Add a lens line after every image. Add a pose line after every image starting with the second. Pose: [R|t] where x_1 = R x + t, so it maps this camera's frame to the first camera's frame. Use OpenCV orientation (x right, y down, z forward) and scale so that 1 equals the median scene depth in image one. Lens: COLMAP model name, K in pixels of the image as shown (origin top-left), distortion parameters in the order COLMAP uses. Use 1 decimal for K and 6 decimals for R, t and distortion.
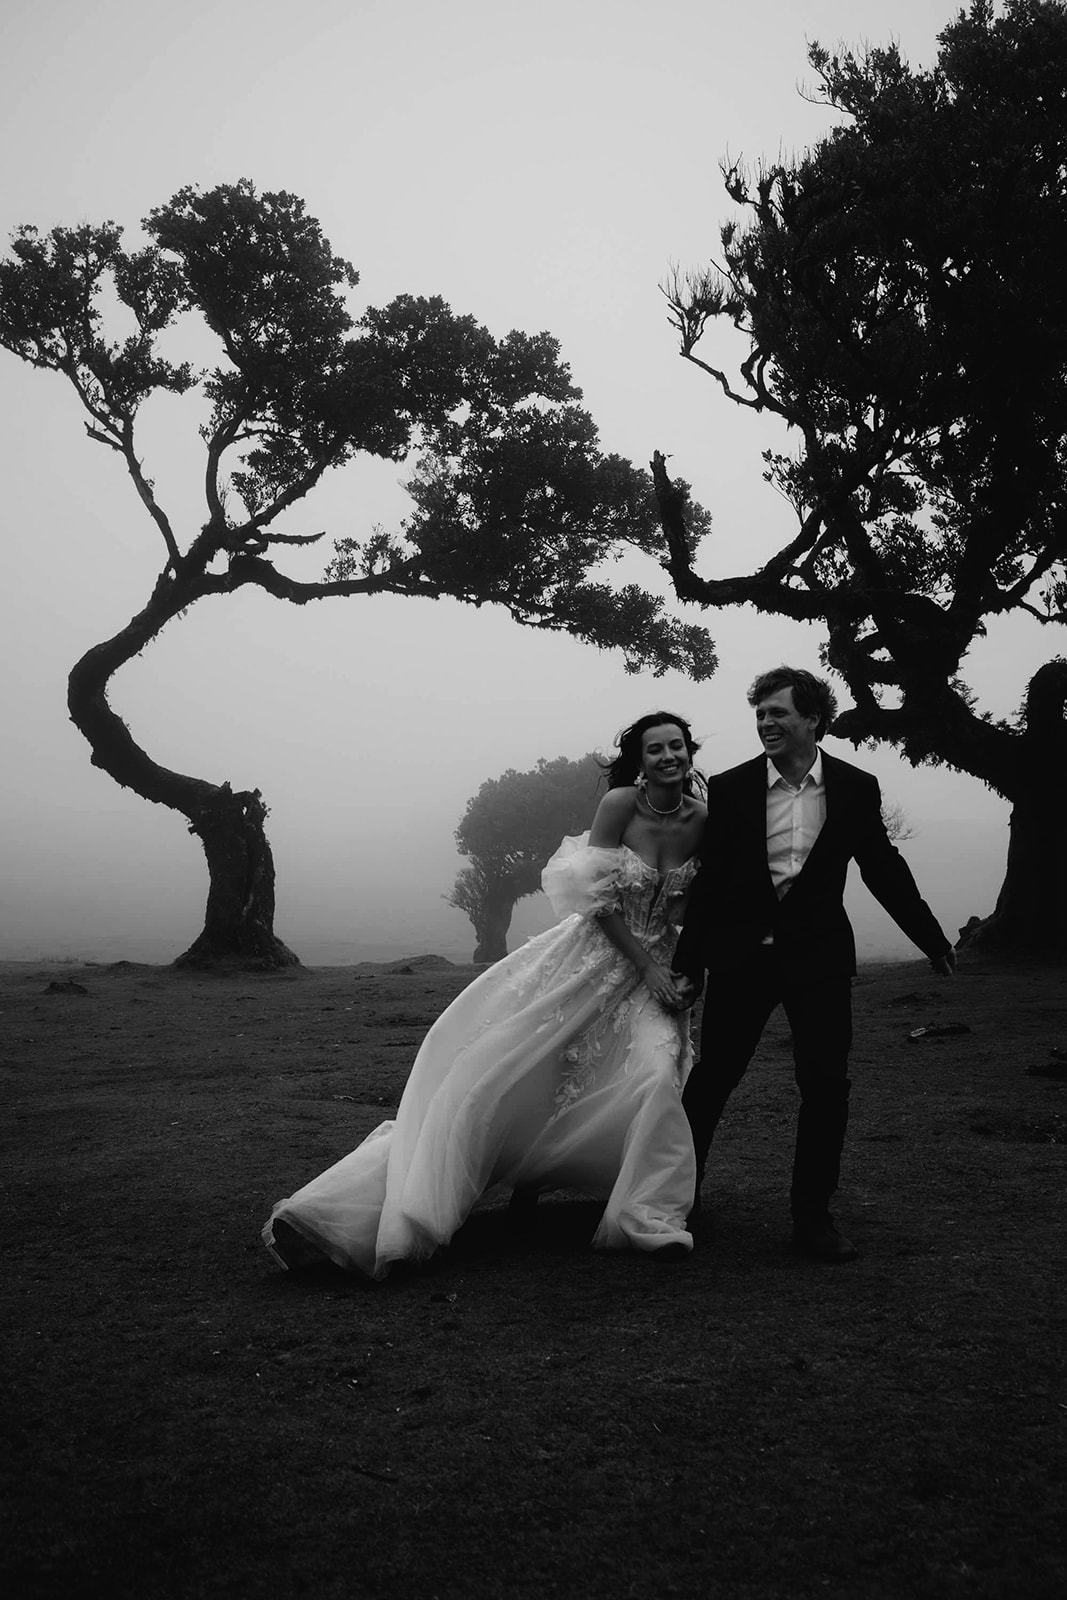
lens RADIAL K [[1589.9, 0, 533.5], [0, 1589.9, 800.0], [0, 0, 1]] dist [-0.045478, 0.003573]
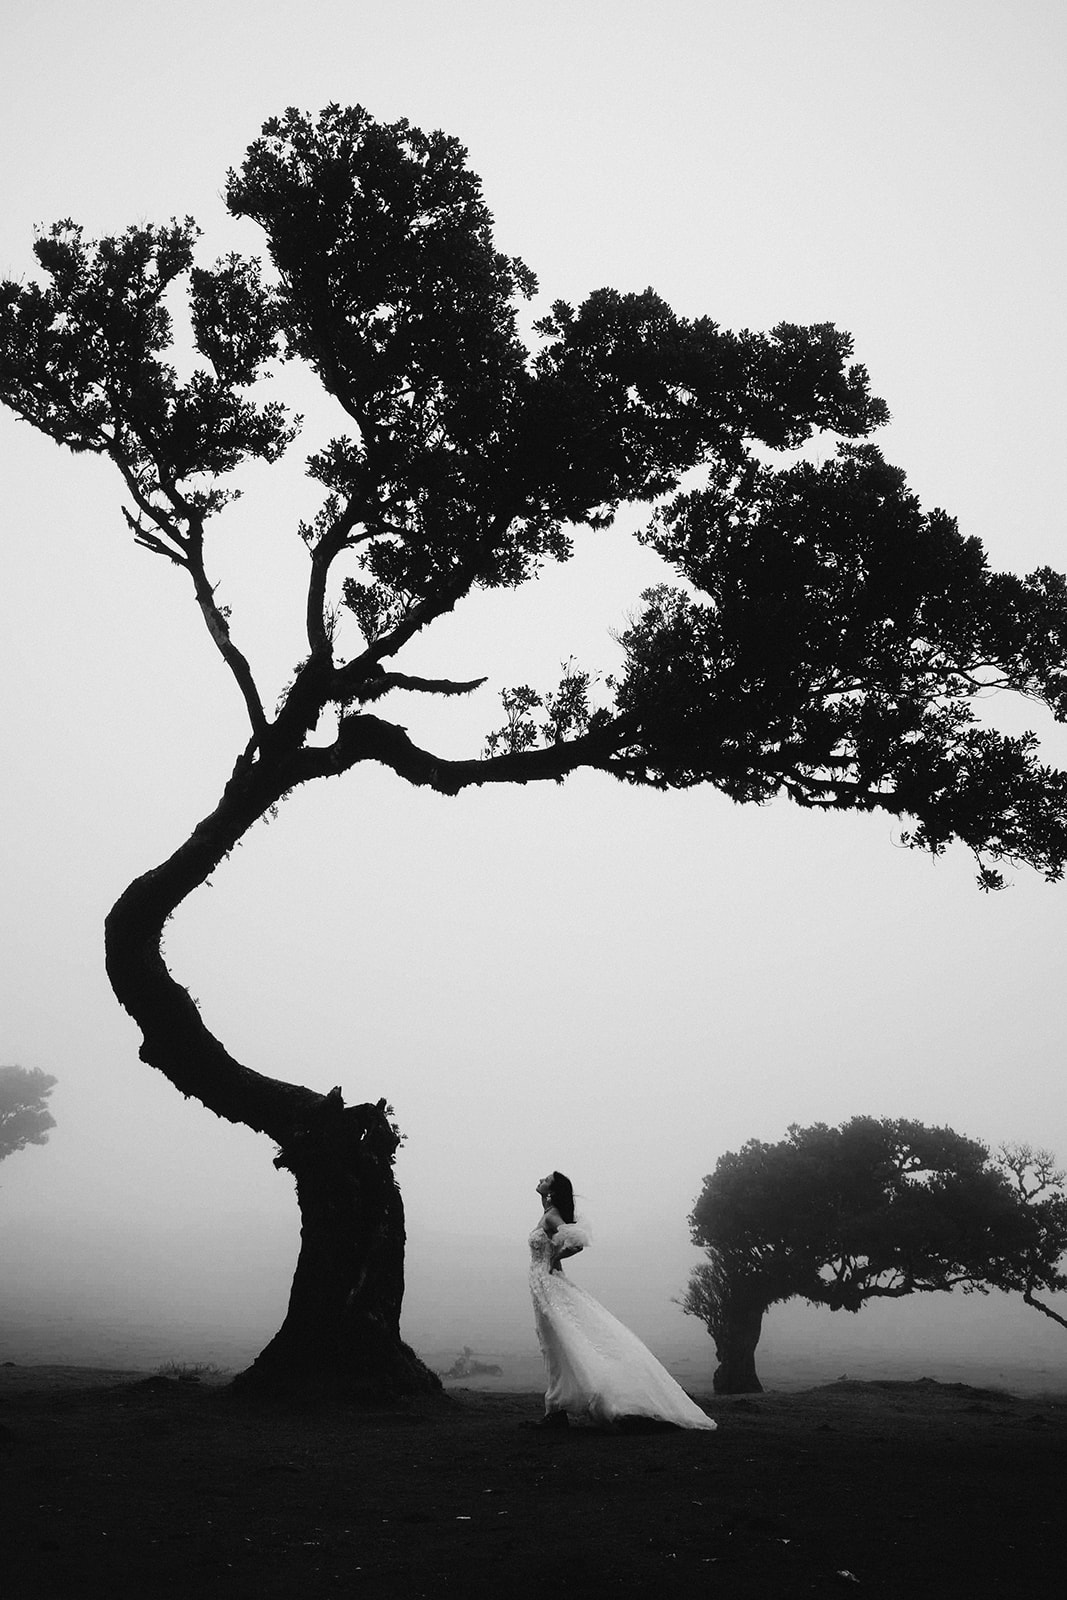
lens RADIAL K [[1589.9, 0, 533.5], [0, 1589.9, 800.0], [0, 0, 1]] dist [-0.045478, 0.003573]
pose [[0.989994, -0.022707, -0.139273, -0.025123], [-0.012658, 0.968701, -0.247908, 0.037001], [0.140543, 0.247190, 0.958720, 0.402899]]
